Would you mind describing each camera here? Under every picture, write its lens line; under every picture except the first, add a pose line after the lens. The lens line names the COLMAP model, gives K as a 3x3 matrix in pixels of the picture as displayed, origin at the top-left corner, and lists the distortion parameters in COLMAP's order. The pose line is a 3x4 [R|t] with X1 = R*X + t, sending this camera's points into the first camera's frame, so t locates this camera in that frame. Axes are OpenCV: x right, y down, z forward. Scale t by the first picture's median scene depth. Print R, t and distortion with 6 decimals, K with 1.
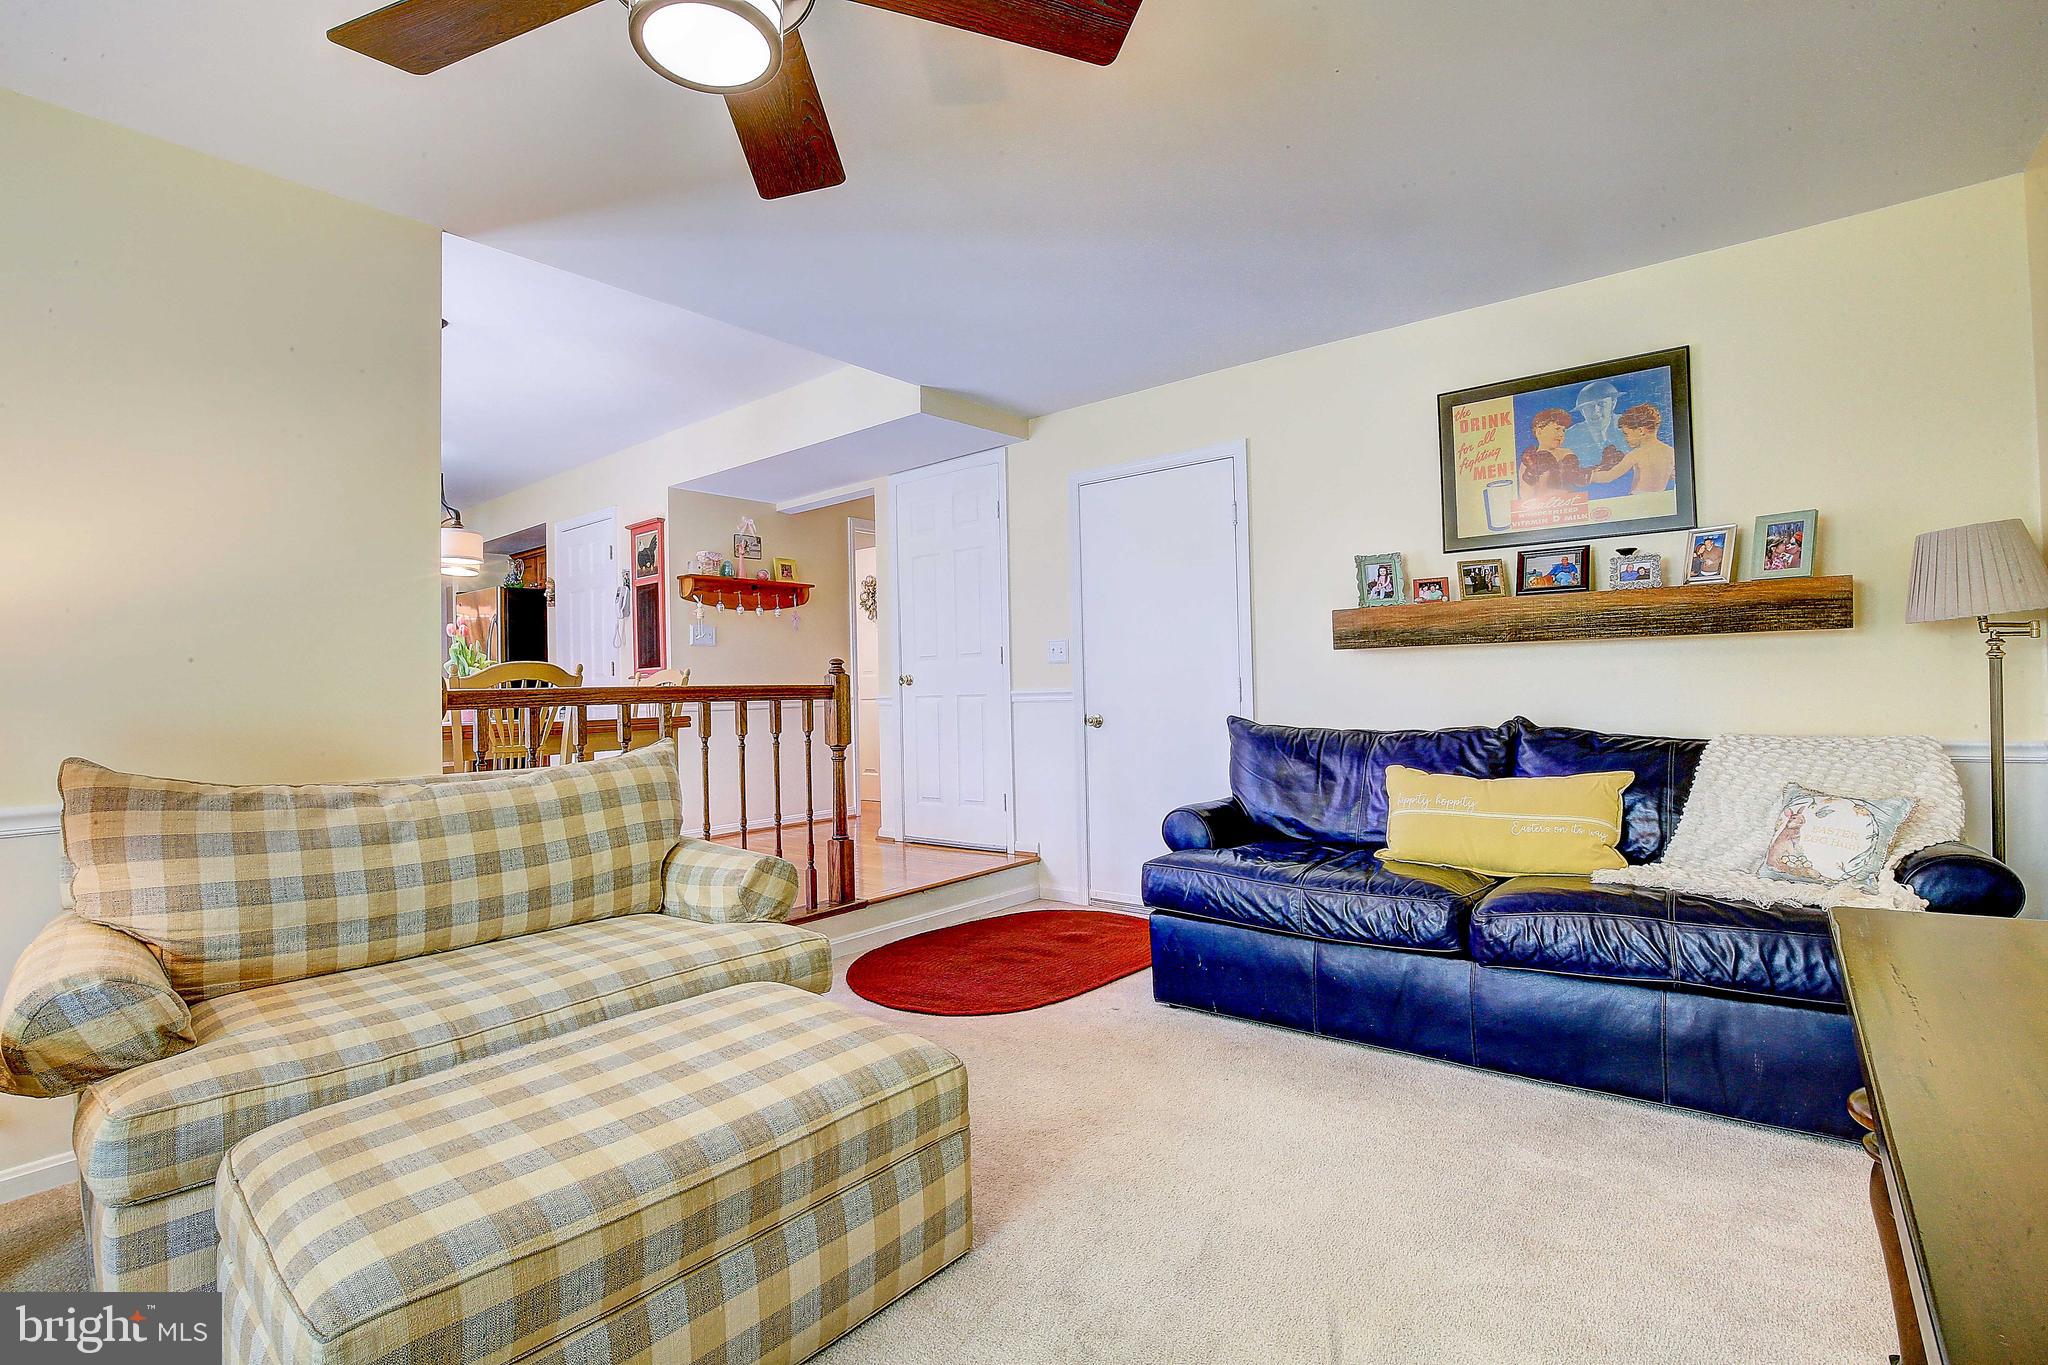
lens RADIAL K [[956.8, 0, 987.2], [0, 956.8, 684.2], [0, 0, 1]] dist [-0.011808, 0.000239]
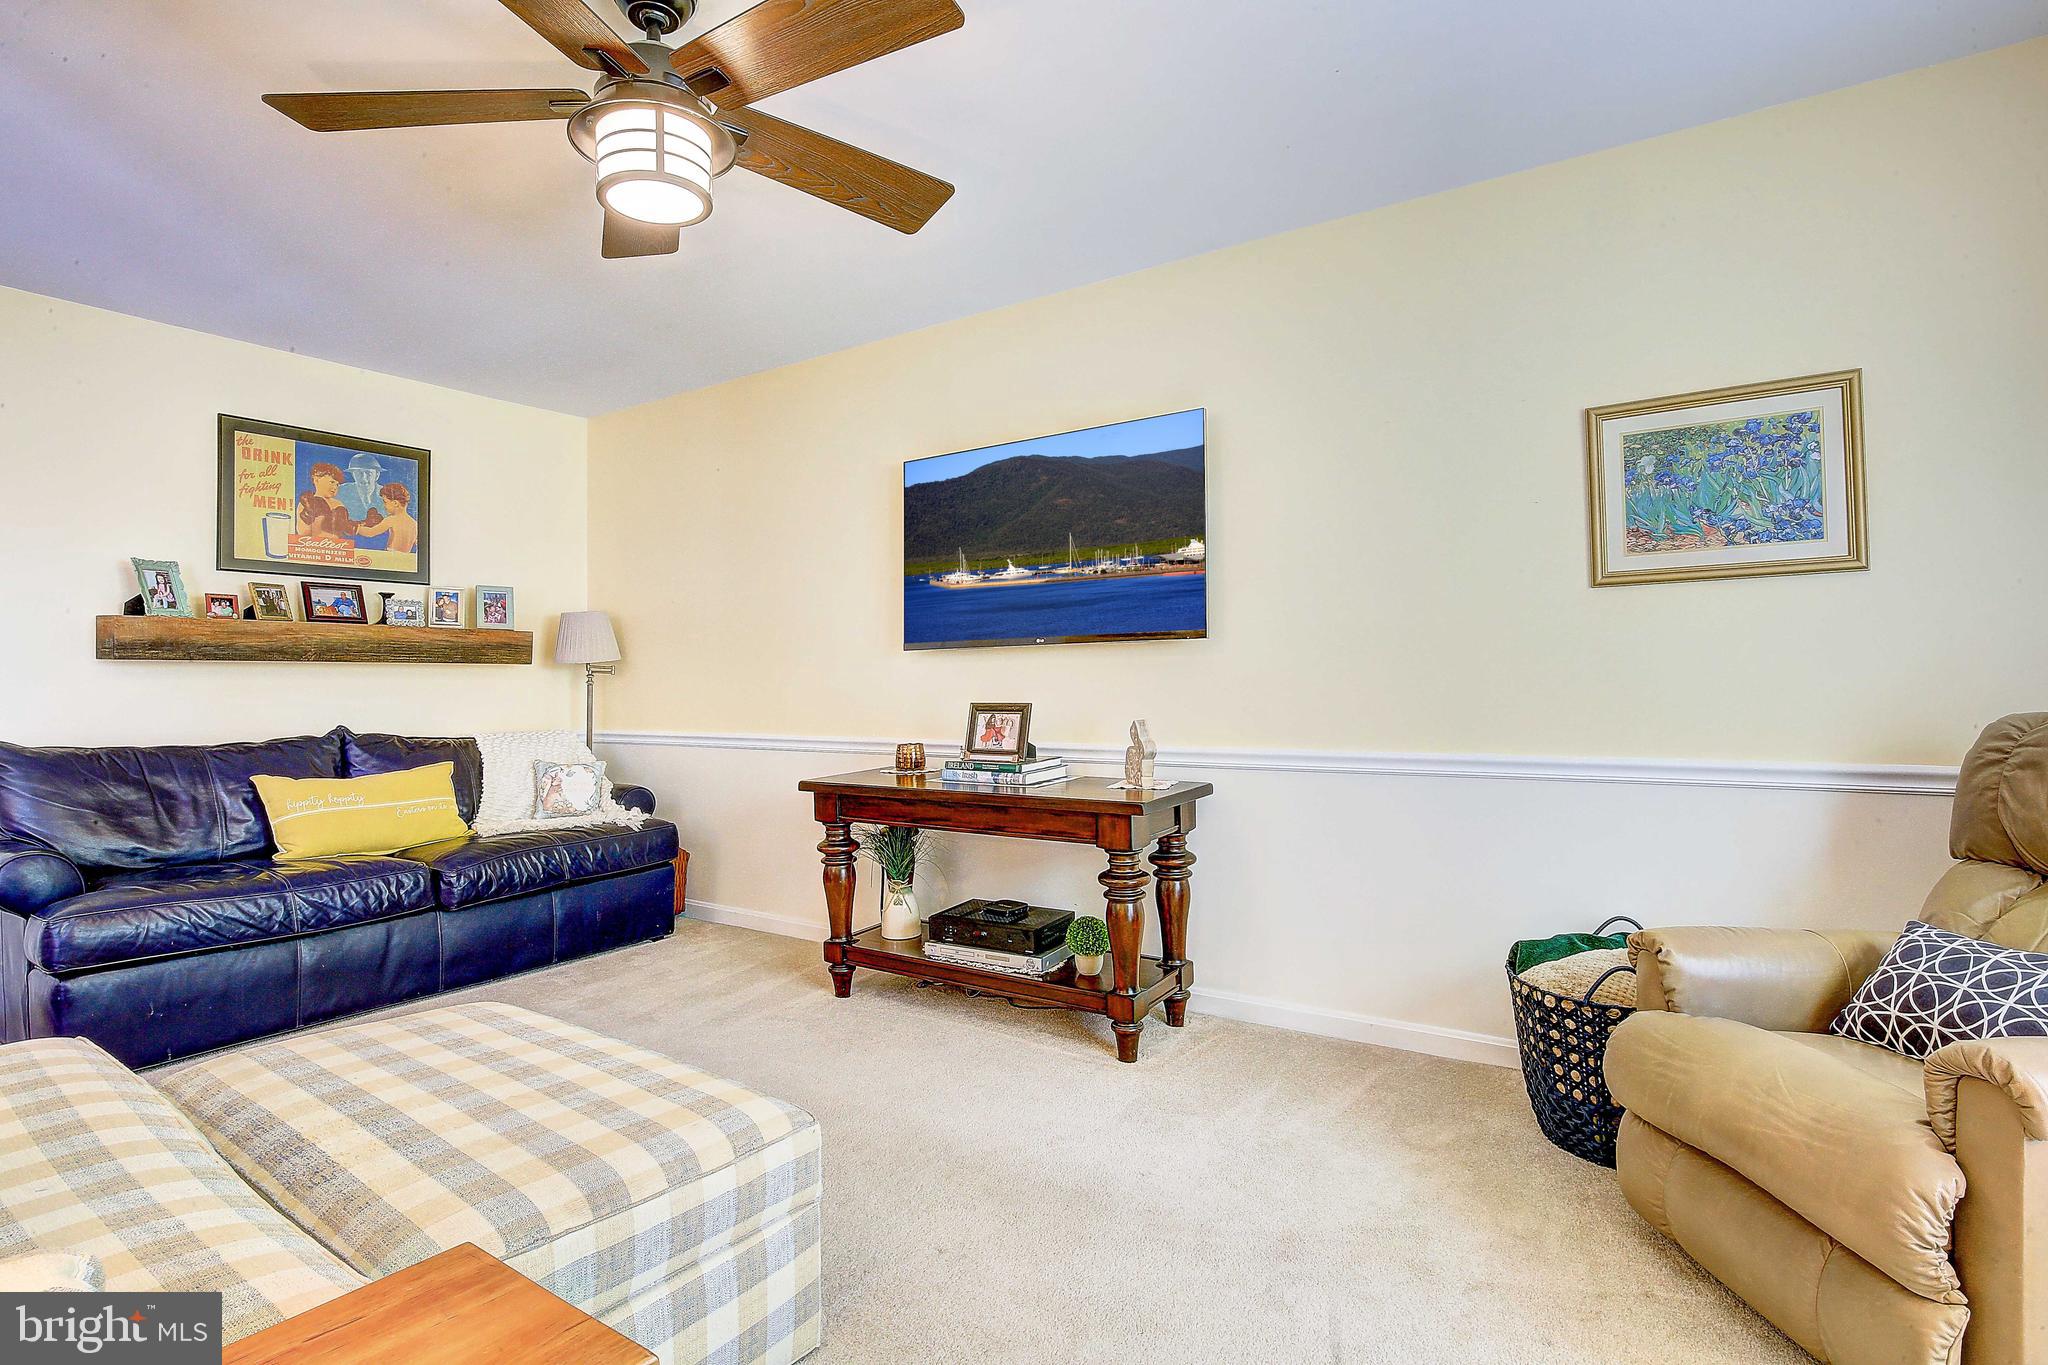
lens RADIAL K [[1034.5, 0, 1024.0], [0, 1034.5, 682.5], [0, 0, 1]] dist [-0.000354, -0.000064]
pose [[-0.084882, 0.026365, 0.996042, -0.746685], [0.006946, 0.999641, -0.025868, 0.018086], [-0.996367, 0.004723, -0.085035, 0.262988]]
